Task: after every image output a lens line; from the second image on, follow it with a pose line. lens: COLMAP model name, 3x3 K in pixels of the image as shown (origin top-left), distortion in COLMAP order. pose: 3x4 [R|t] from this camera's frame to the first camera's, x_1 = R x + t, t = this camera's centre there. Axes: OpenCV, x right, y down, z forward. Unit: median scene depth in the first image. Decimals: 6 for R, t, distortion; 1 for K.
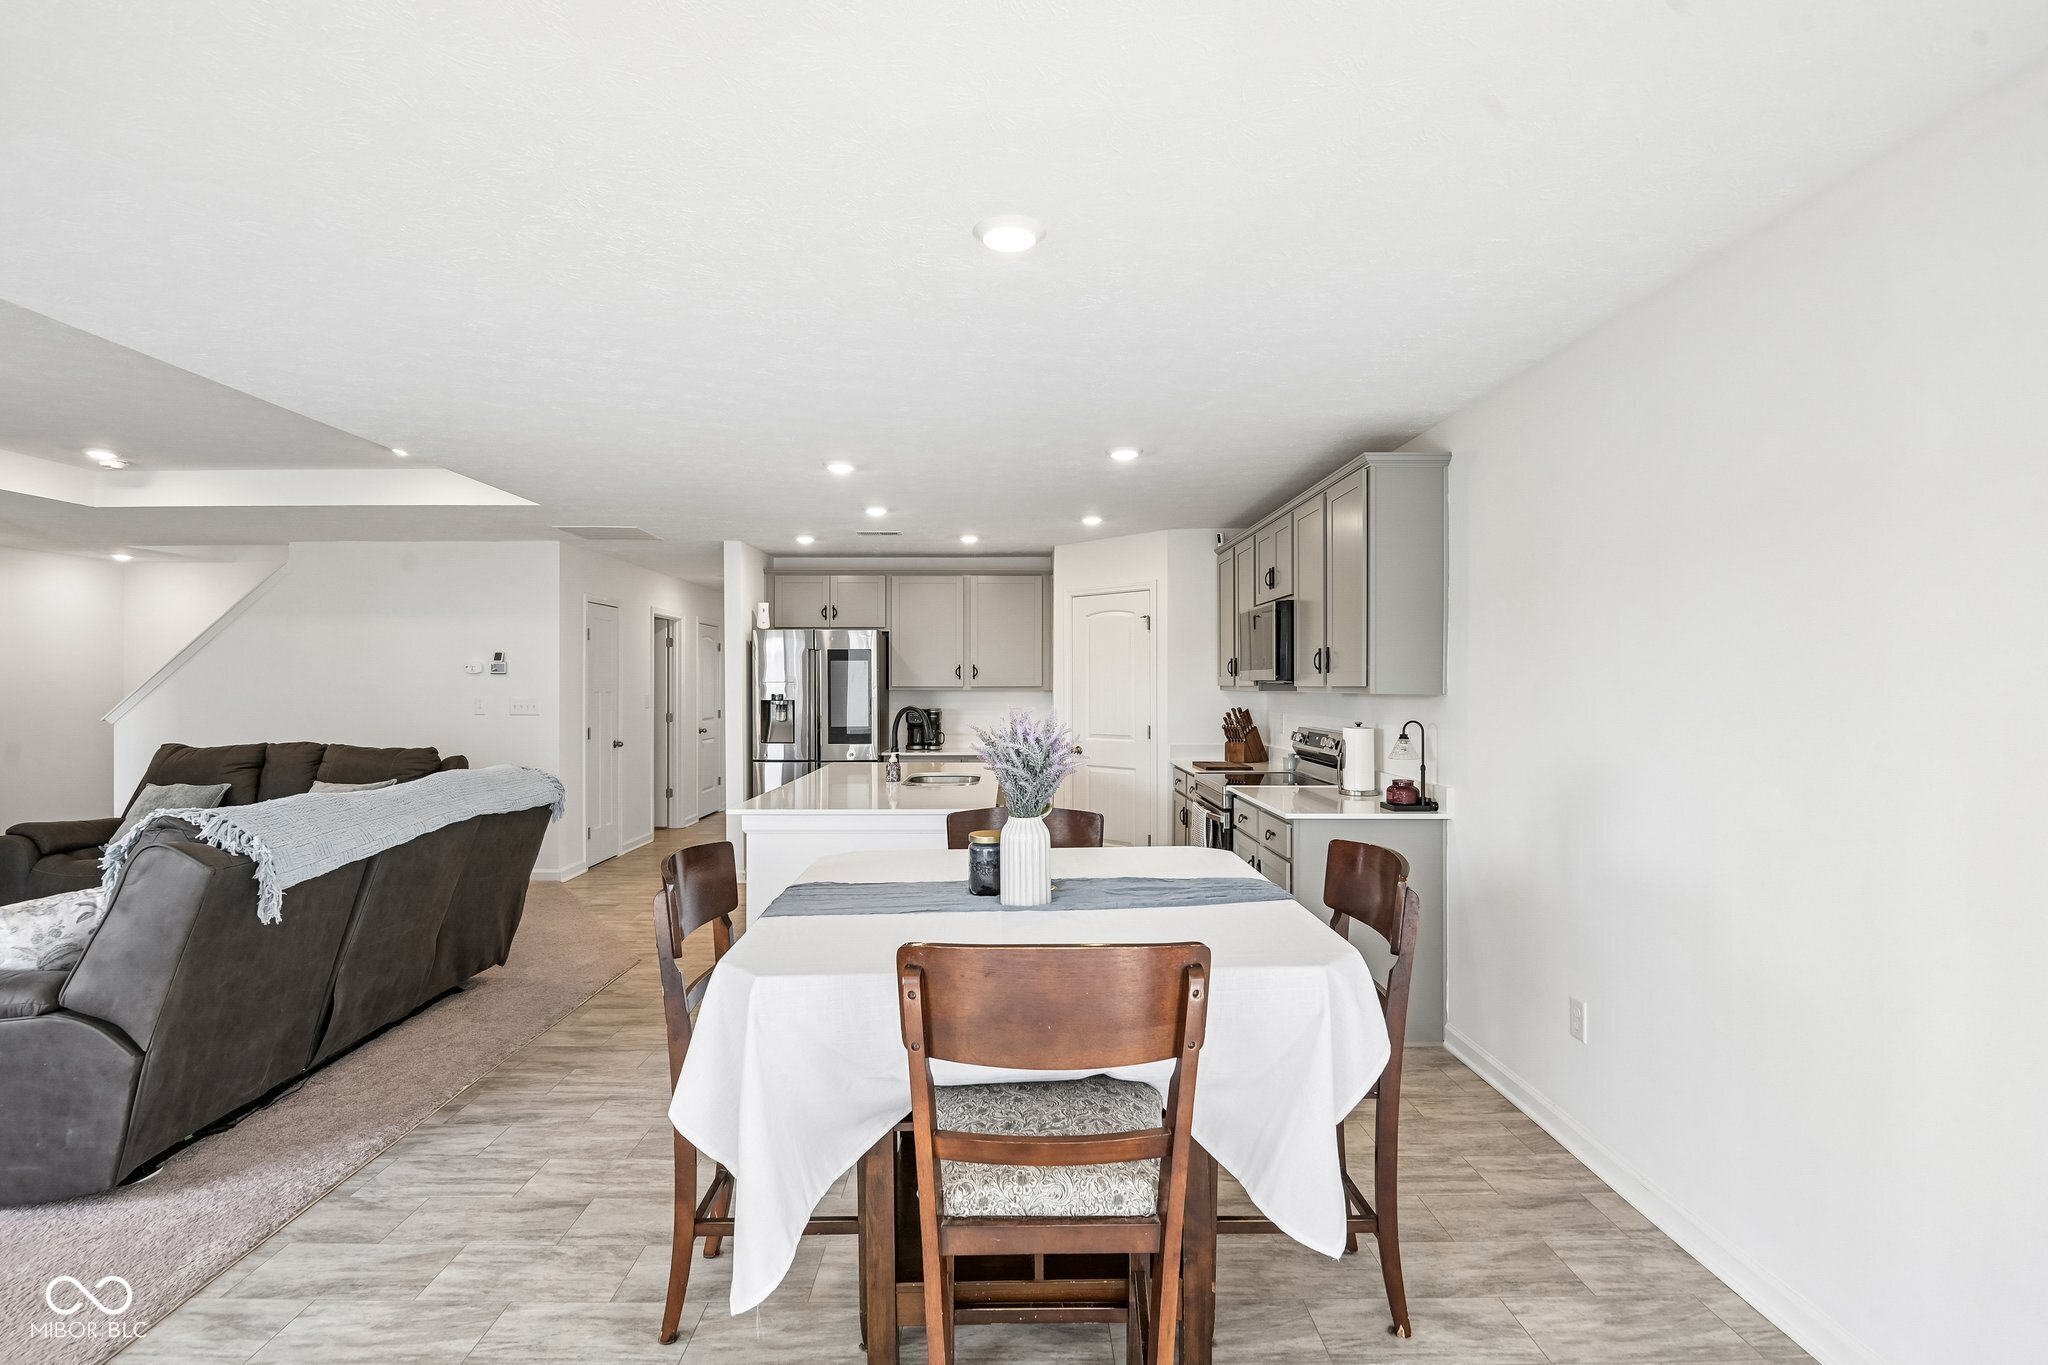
lens RADIAL K [[973.1, 0, 1033.0], [0, 973.1, 697.3], [0, 0, 1]] dist [-0.015197, -0.003346]
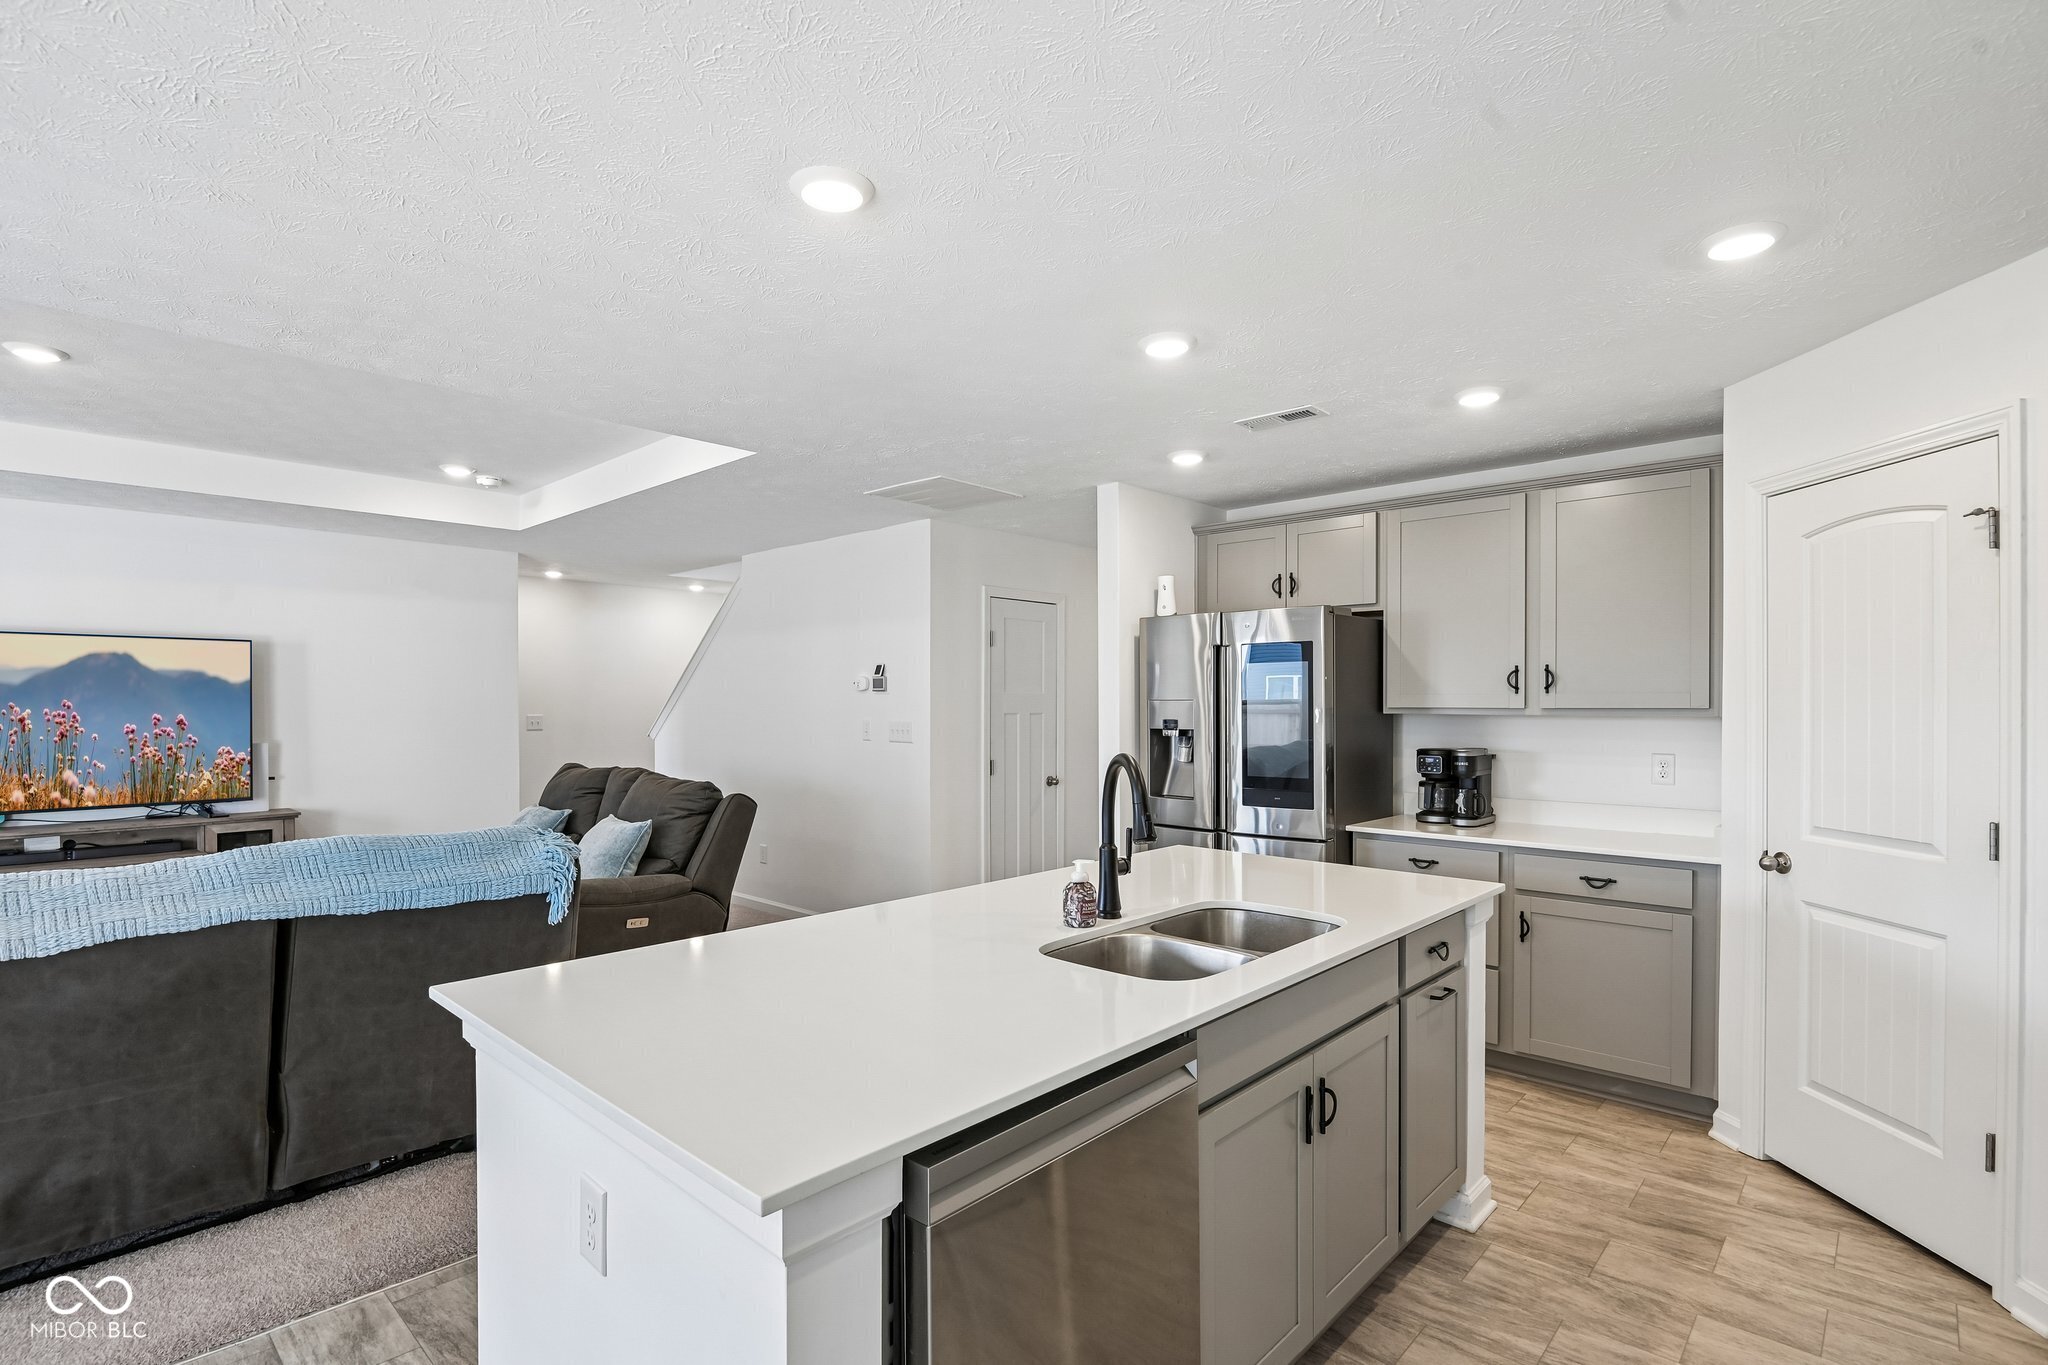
lens RADIAL K [[973.1, 0, 1047.1], [0, 973.1, 733.5], [0, 0, 1]] dist [-0.015197, -0.003346]
pose [[0.727453, 0.021136, -0.685832, 0.112698], [-0.008718, 0.999729, 0.021562, -0.007629], [0.686102, -0.009706, 0.727440, 0.540083]]
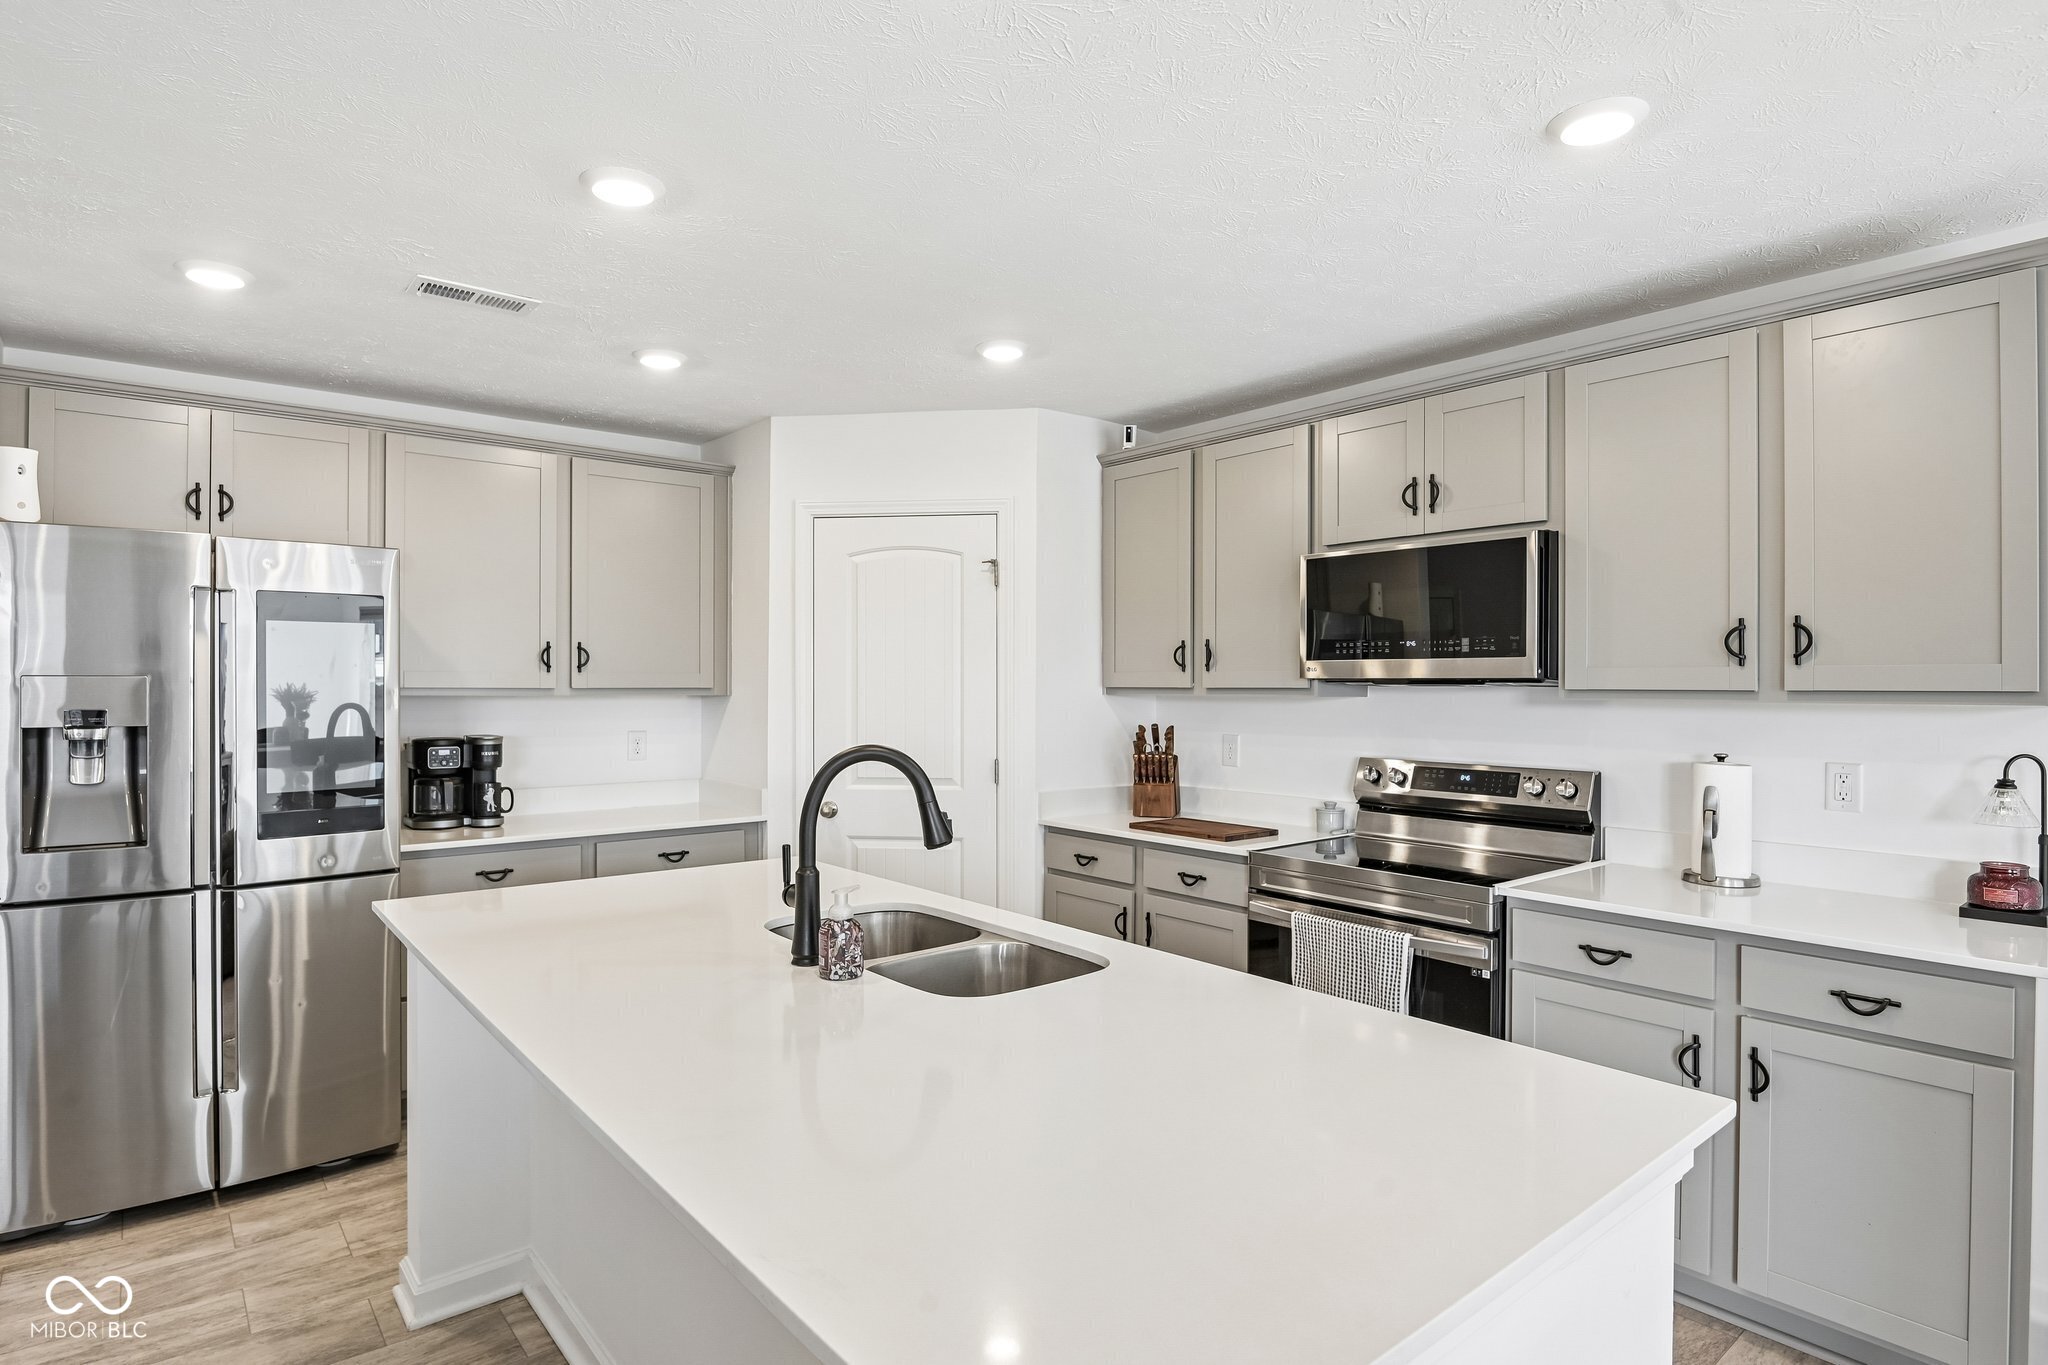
lens RADIAL K [[1074.7, 0, 1007.7], [0, 1074.7, 684.4], [0, 0, 1]] dist [-0.007530, -0.007355]
pose [[0.791796, 0.003018, 0.610779, -0.255575], [0.005516, 0.999912, -0.012091, -0.006285], [-0.610761, 0.012943, 0.791709, 0.537393]]
